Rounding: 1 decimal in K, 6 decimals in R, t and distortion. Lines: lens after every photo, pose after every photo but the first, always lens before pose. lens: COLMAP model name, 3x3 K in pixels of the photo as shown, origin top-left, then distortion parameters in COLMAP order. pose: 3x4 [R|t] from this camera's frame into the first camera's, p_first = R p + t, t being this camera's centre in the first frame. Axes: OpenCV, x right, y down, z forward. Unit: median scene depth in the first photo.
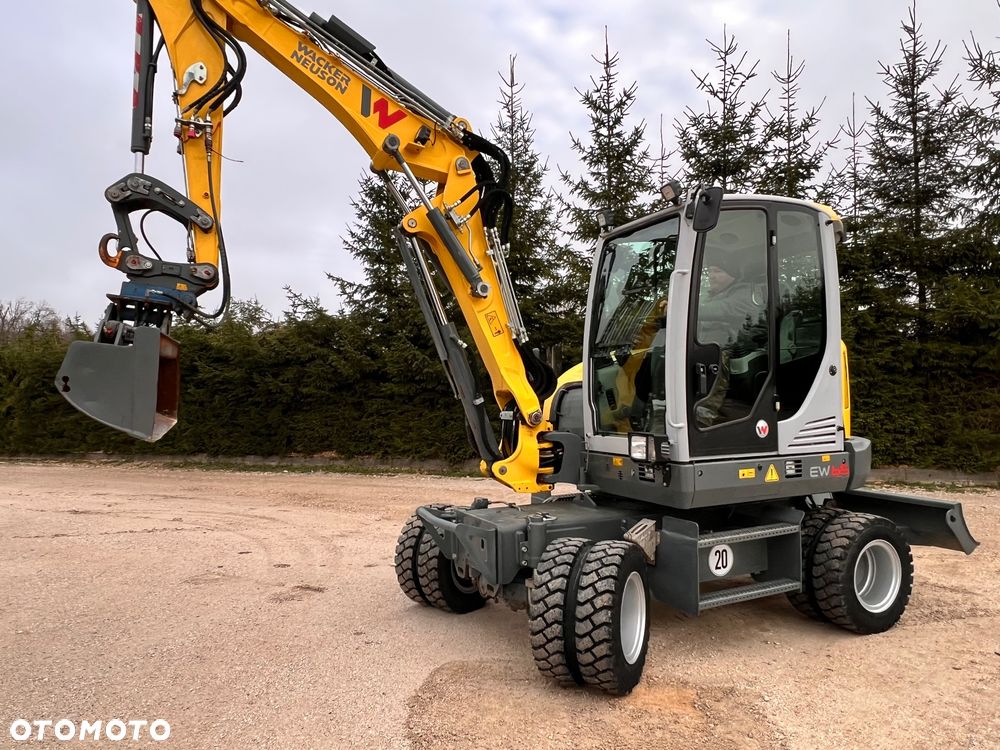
lens RADIAL K [[664.6, 0, 490.6], [0, 664.6, 379.1], [0, 0, 1]] dist [0.003194, -0.011301]
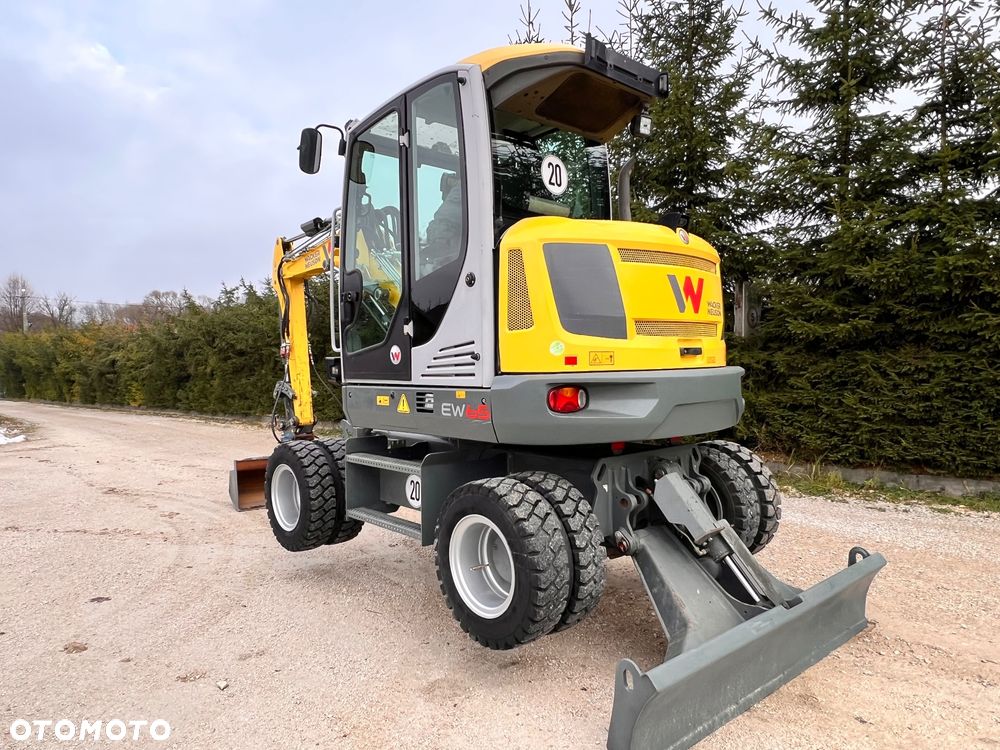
lens RADIAL K [[669.7, 0, 471.8], [0, 669.7, 378.6], [0, 0, 1]] dist [-0.005177, -0.000600]
pose [[0.922969, 0.016189, -0.384533, 0.101816], [0.000844, 0.999027, 0.044087, 0.018517], [0.384873, -0.041015, 0.922058, 0.278575]]
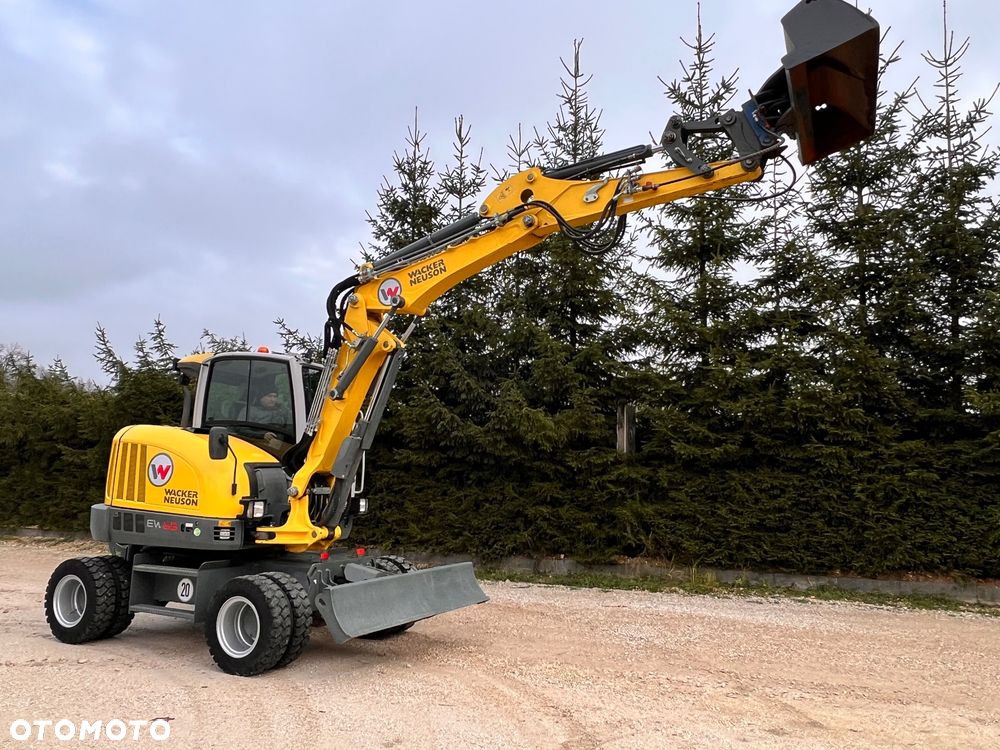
lens RADIAL K [[755.4, 0, 506.2], [0, 755.4, 368.7], [0, 0, 1]] dist [0.018084, -0.021472]
pose [[0.999439, 0.026513, -0.020454, -0.024460], [-0.028523, 0.994036, -0.105259, 0.002469], [0.017541, 0.105783, 0.994234, 0.146603]]
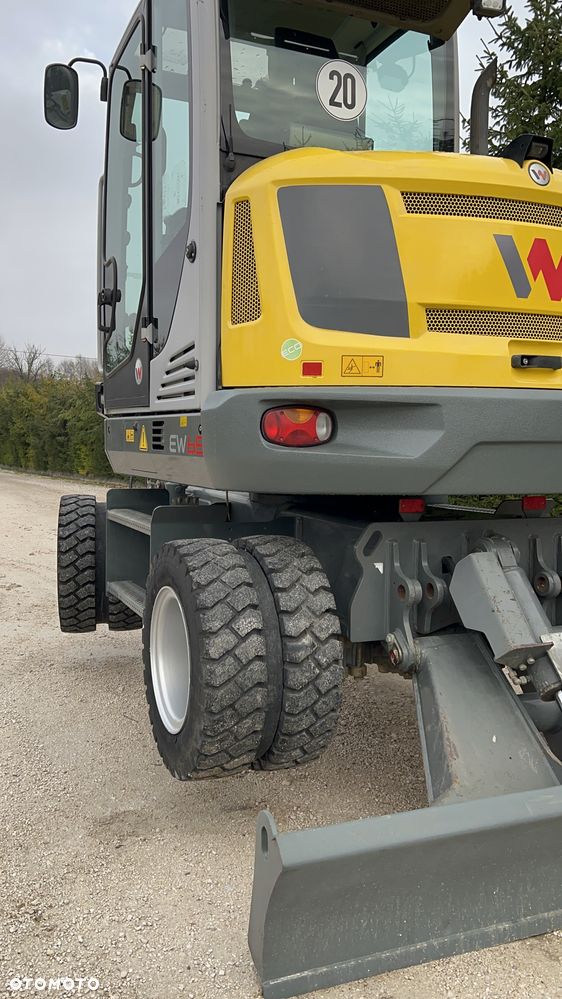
lens RADIAL K [[861.9, 0, 262.2], [0, 861.9, 510.7], [0, 0, 1]] dist [0.024272, -0.047486]
pose [[0.767430, 0.087039, -0.635197, 0.167129], [-0.023064, 0.993849, 0.108319, 0.034667], [0.640717, -0.068477, 0.764717, 0.350007]]
